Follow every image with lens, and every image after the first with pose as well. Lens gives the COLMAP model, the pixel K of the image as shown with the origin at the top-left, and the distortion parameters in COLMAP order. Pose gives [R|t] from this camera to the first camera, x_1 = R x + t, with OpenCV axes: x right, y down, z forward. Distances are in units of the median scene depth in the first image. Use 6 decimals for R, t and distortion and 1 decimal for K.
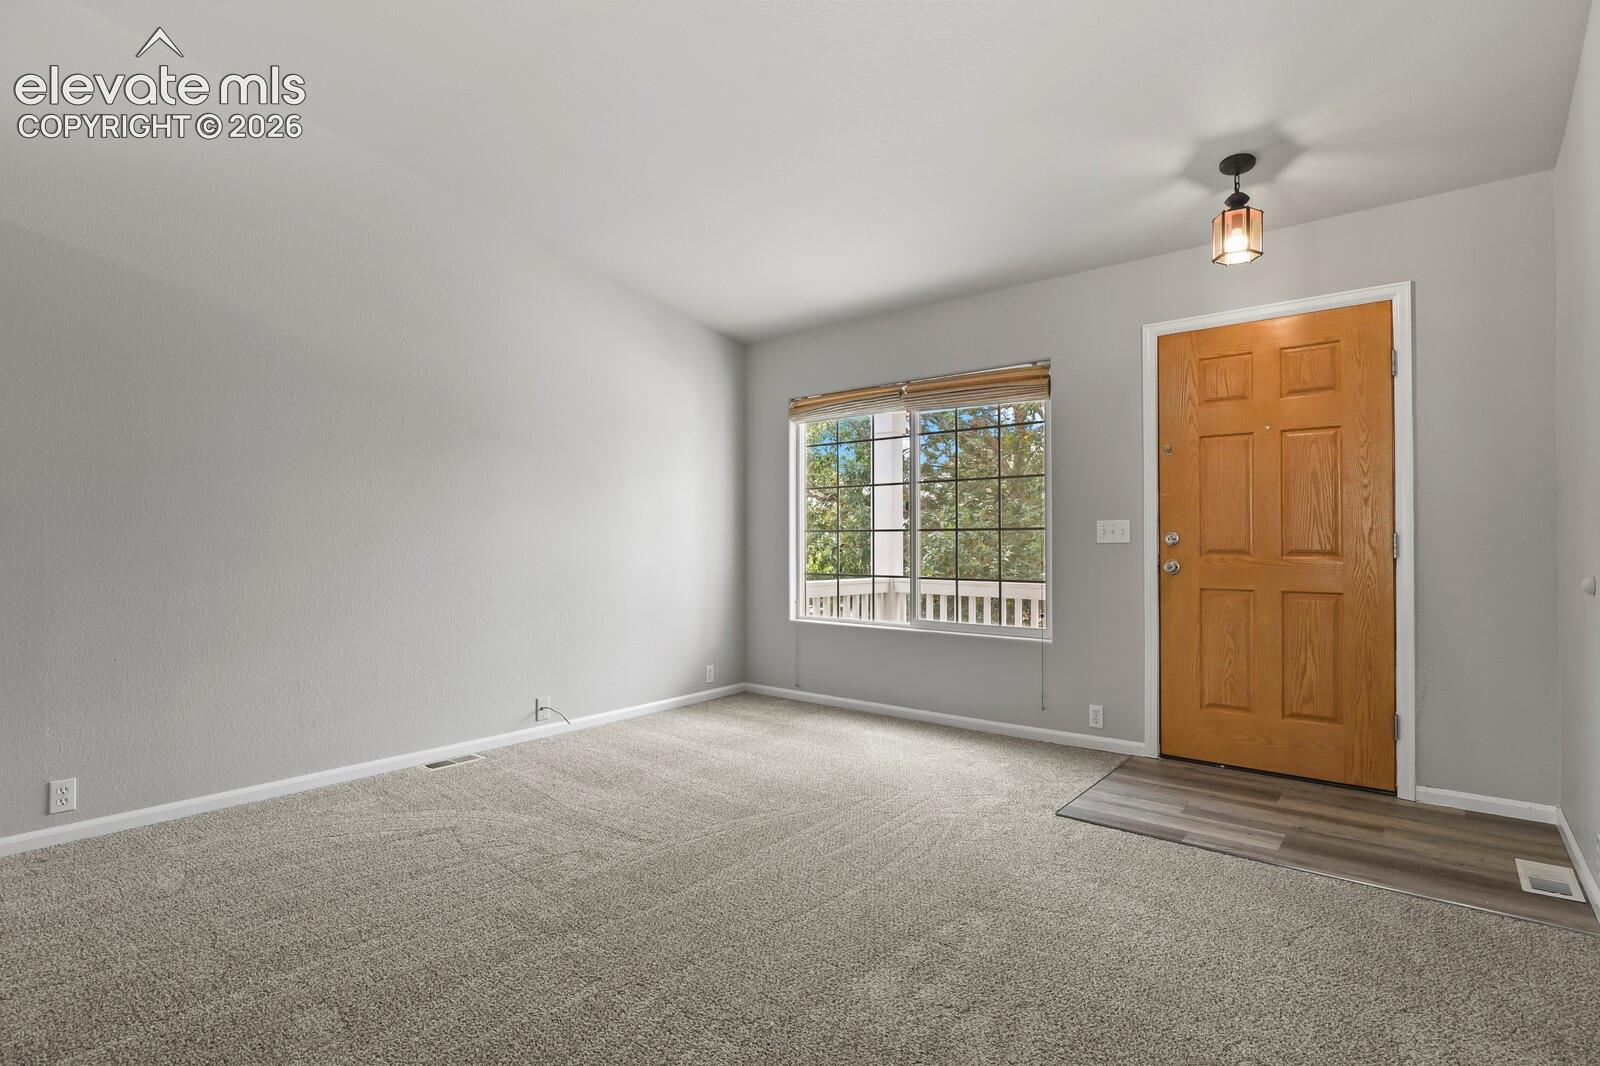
lens RADIAL K [[771.8, 0, 808.7], [0, 771.8, 537.3], [0, 0, 1]] dist [-0.011441, -0.006212]
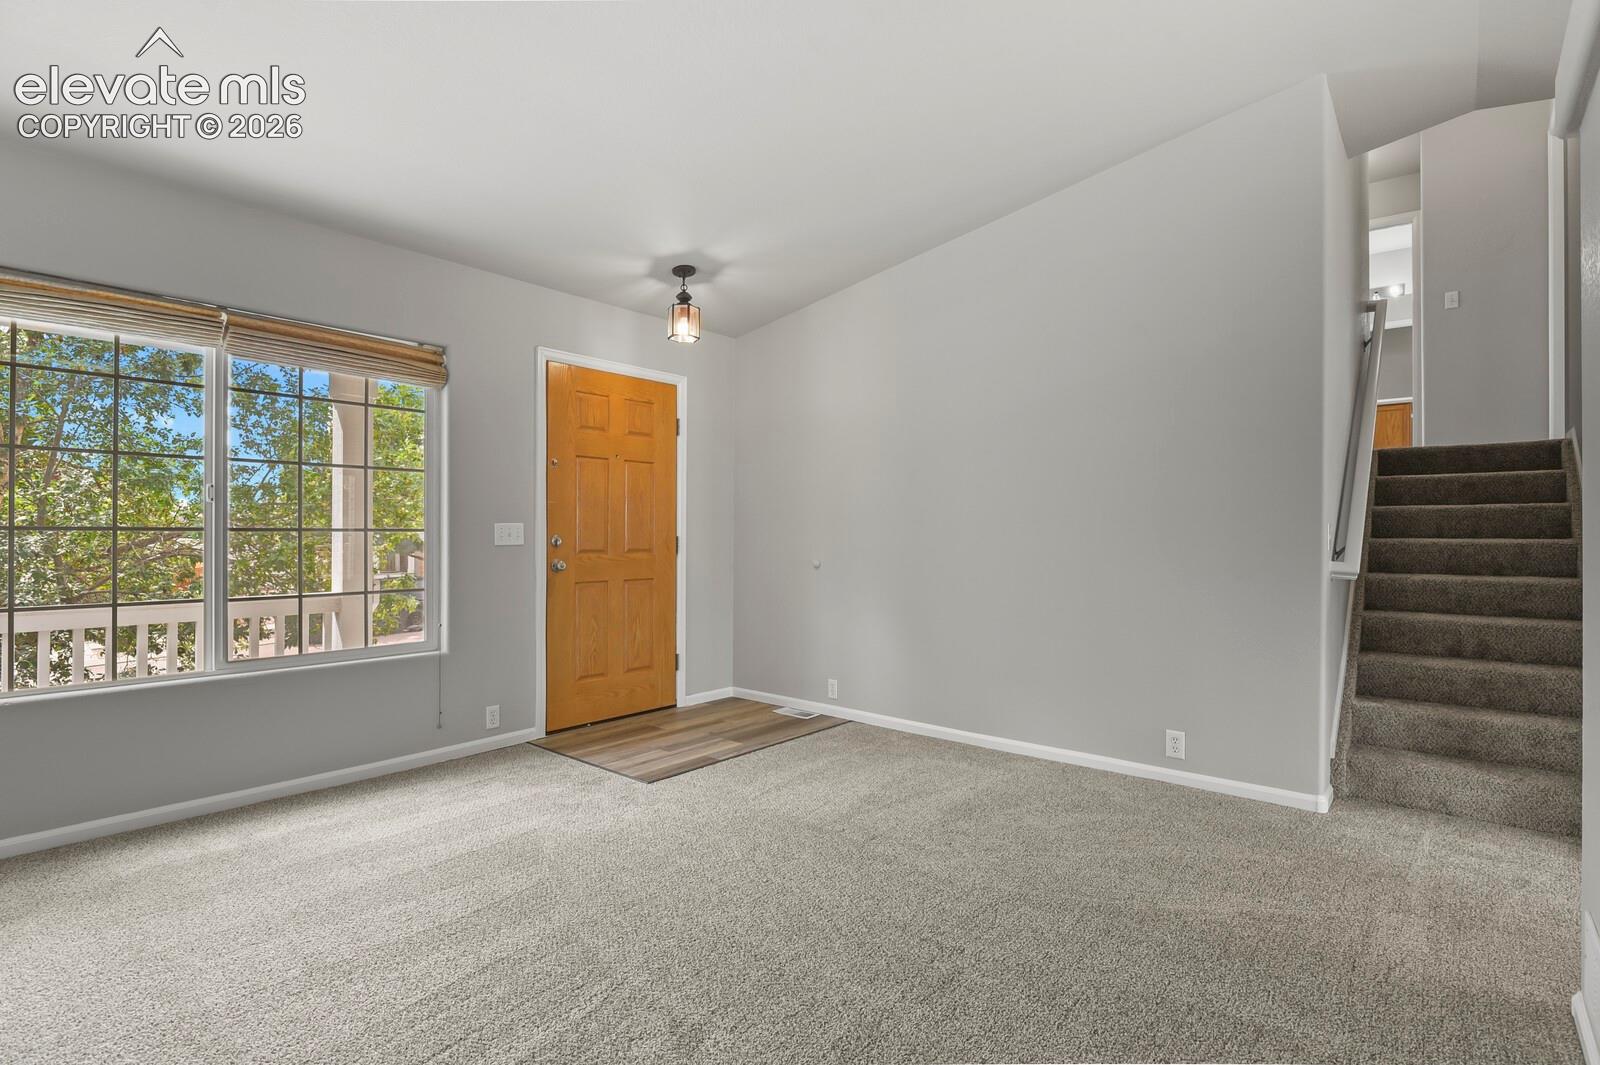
lens RADIAL K [[771.8, 0, 801.4], [0, 771.8, 535.8], [0, 0, 1]] dist [-0.011441, -0.006212]
pose [[0.010074, 0.002645, 0.999946, -0.756050], [-0.004966, 0.999984, -0.002596, -0.005071], [-0.999937, -0.004940, 0.010087, 0.701184]]
